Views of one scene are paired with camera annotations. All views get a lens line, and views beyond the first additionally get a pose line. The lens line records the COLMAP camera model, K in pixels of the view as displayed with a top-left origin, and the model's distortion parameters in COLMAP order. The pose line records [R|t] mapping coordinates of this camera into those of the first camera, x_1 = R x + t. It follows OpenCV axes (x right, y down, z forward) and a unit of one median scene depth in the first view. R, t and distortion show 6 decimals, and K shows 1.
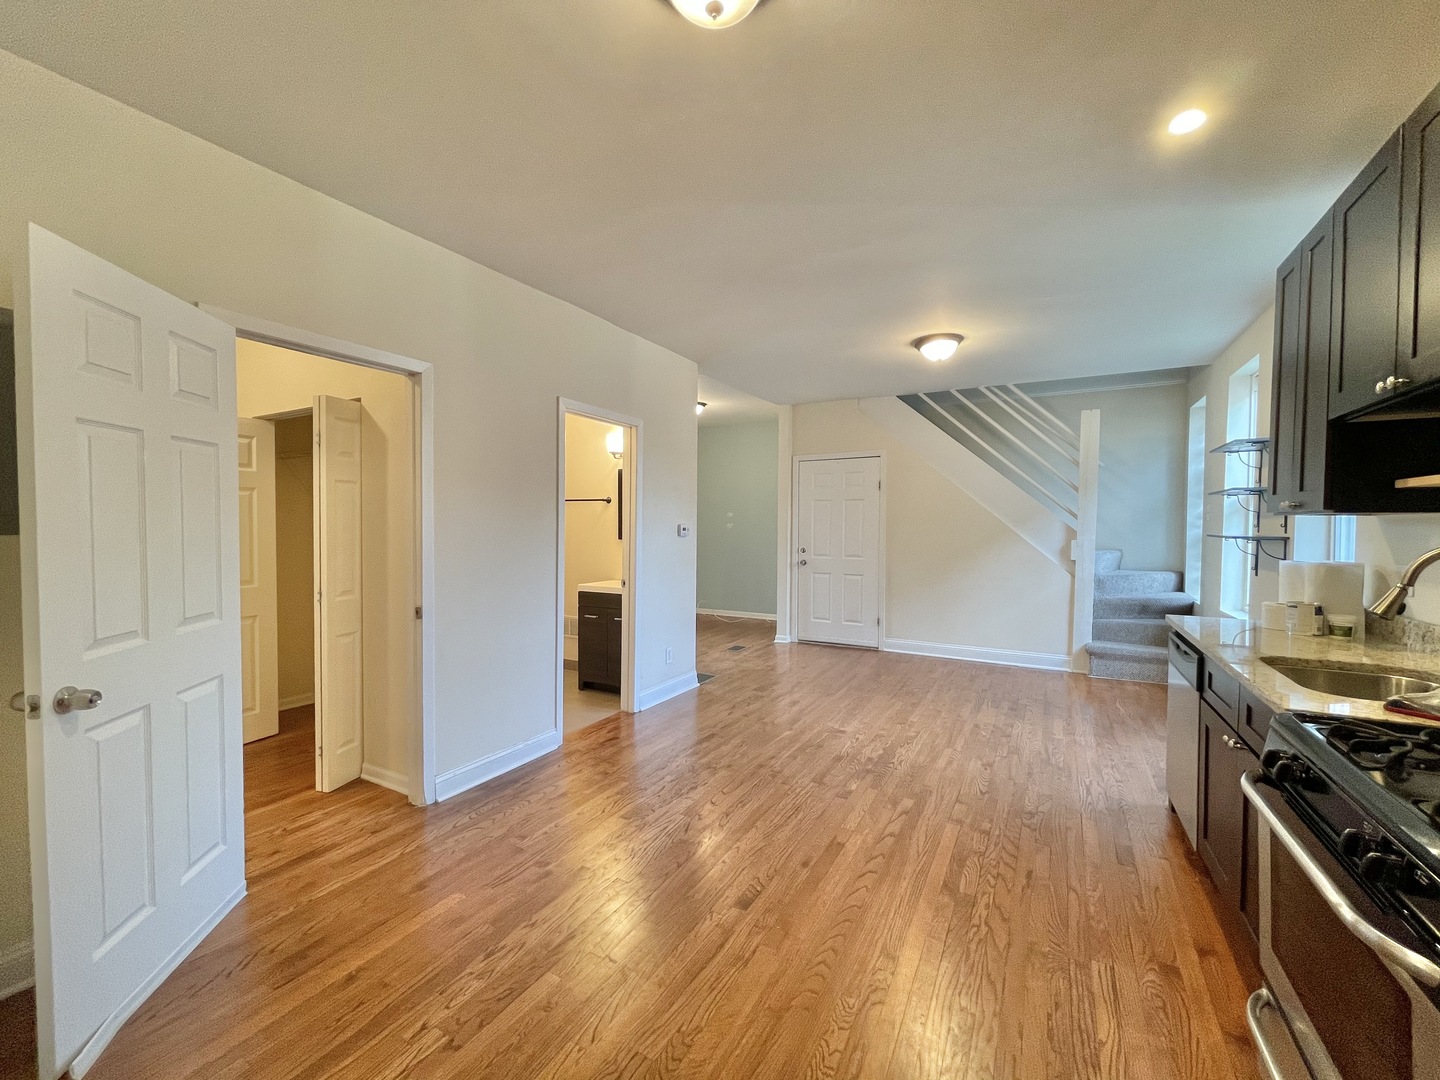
lens RADIAL K [[584.8, 0, 711.5], [0, 584.8, 540.4], [0, 0, 1]] dist [-0.001039, -0.000575]
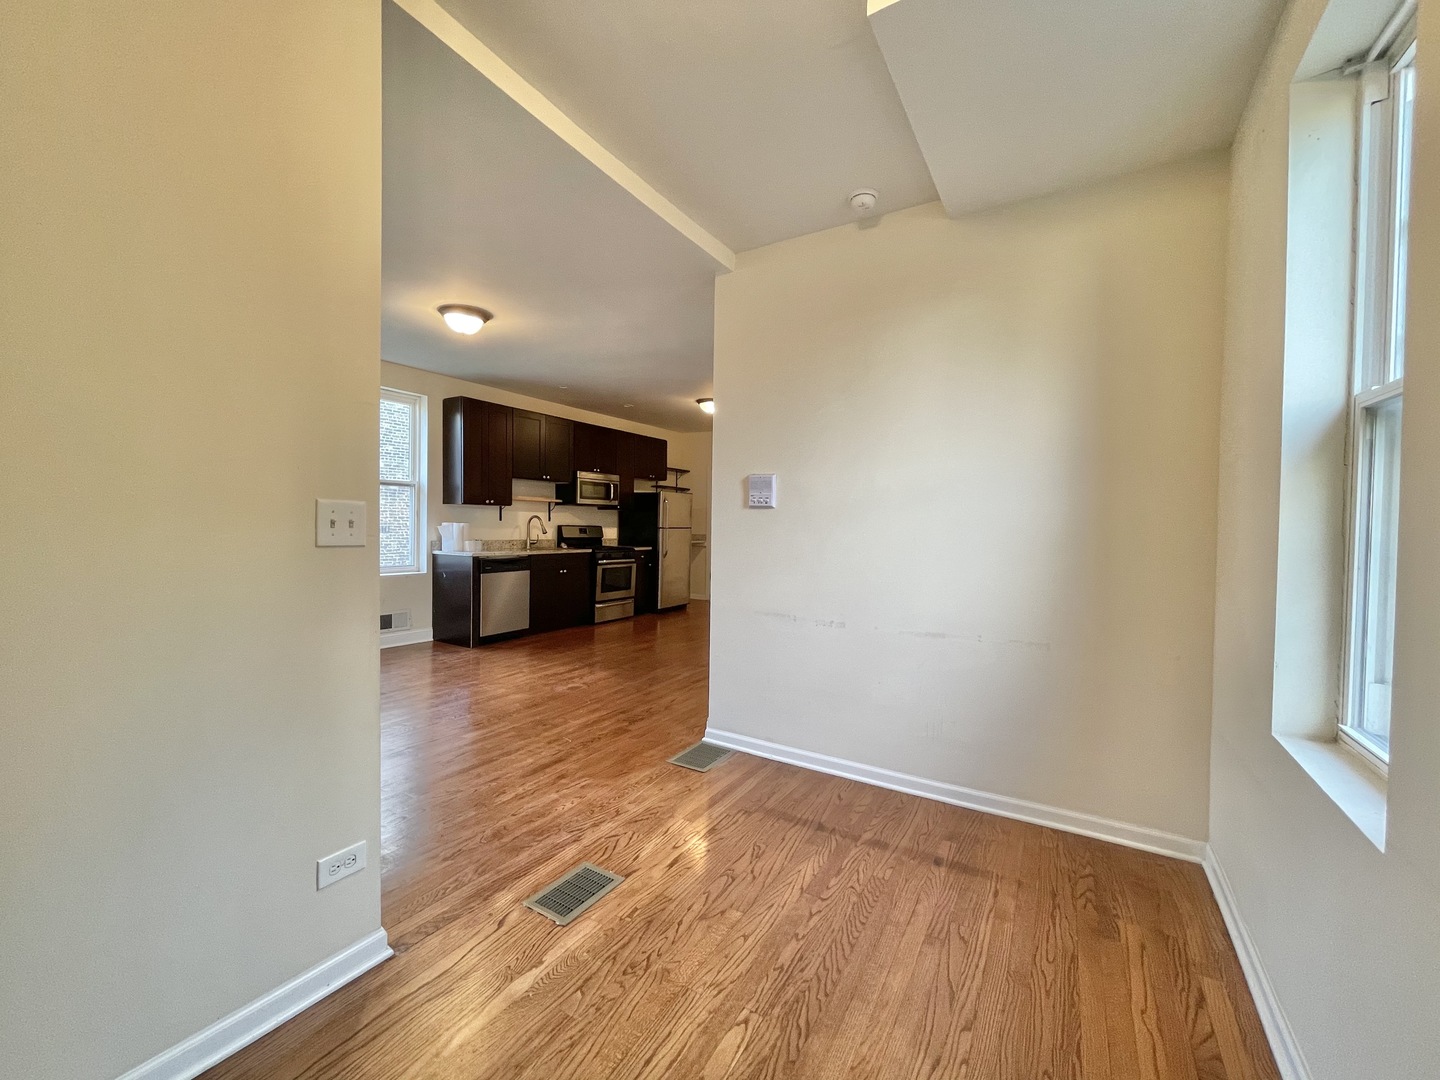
lens RADIAL K [[584.8, 0, 716.7], [0, 584.8, 540.8], [0, 0, 1]] dist [-0.001039, -0.000575]
pose [[-0.999558, -0.025192, 0.015759, -0.038528], [-0.024232, 0.997997, 0.058435, -0.026193], [-0.017200, 0.058028, -0.998167, 1.519687]]
